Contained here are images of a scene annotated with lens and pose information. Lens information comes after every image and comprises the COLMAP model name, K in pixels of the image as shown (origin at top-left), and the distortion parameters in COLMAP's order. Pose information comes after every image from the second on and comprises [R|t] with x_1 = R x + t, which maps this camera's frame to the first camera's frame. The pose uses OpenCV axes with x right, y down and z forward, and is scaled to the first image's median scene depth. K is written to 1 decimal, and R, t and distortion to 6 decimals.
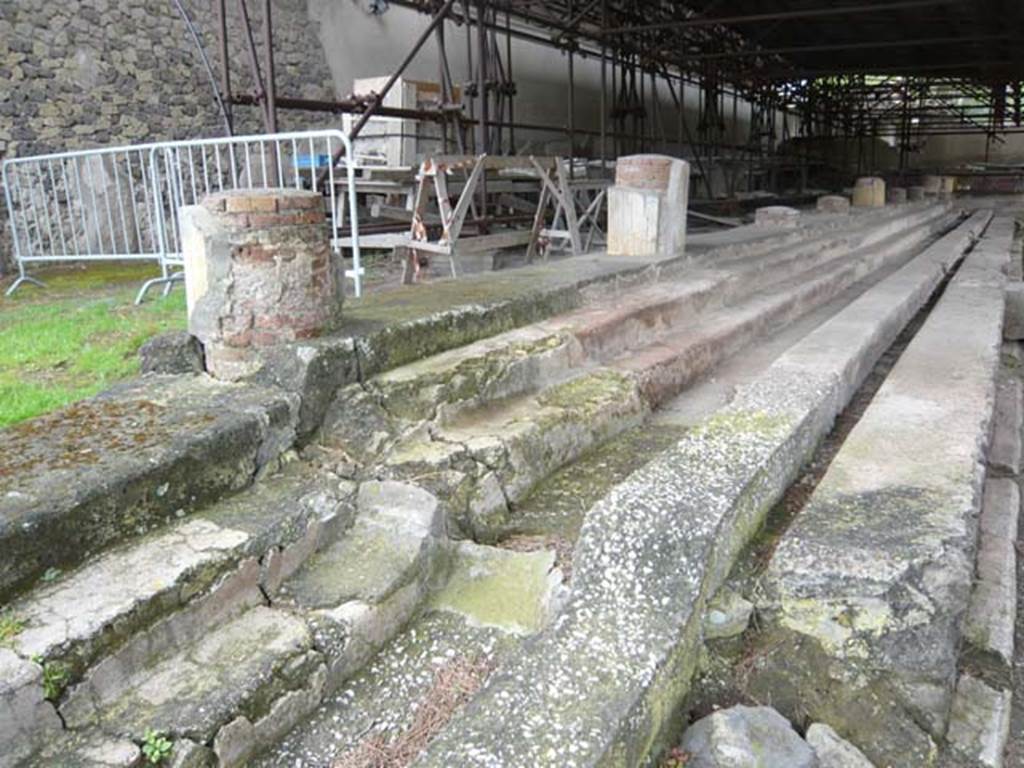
lens RADIAL K [[878.8, 0, 510.5], [0, 878.8, 390.0], [0, 0, 1]] dist [-0.097192, 0.039035]
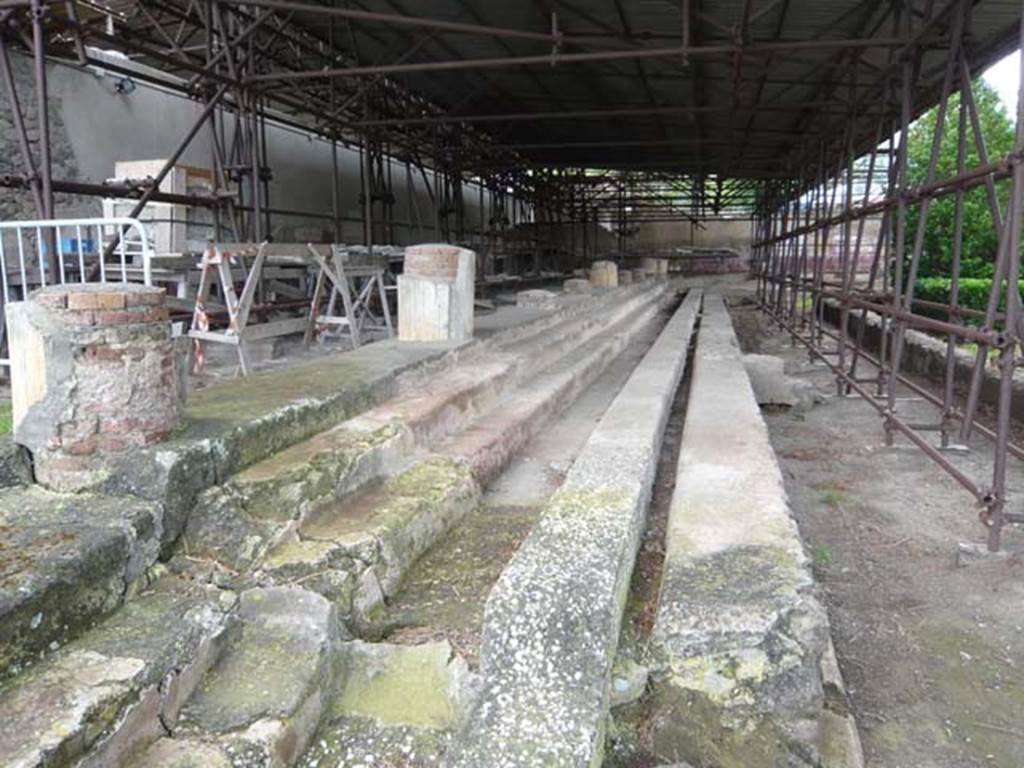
lens RADIAL K [[878.8, 0, 509.7], [0, 878.8, 384.2], [0, 0, 1]] dist [-0.097192, 0.039035]
pose [[0.950836, -0.033637, 0.307861, -0.163104], [0.062857, 0.994354, -0.085489, -0.017909], [-0.303248, 0.100637, 0.947583, -0.002809]]
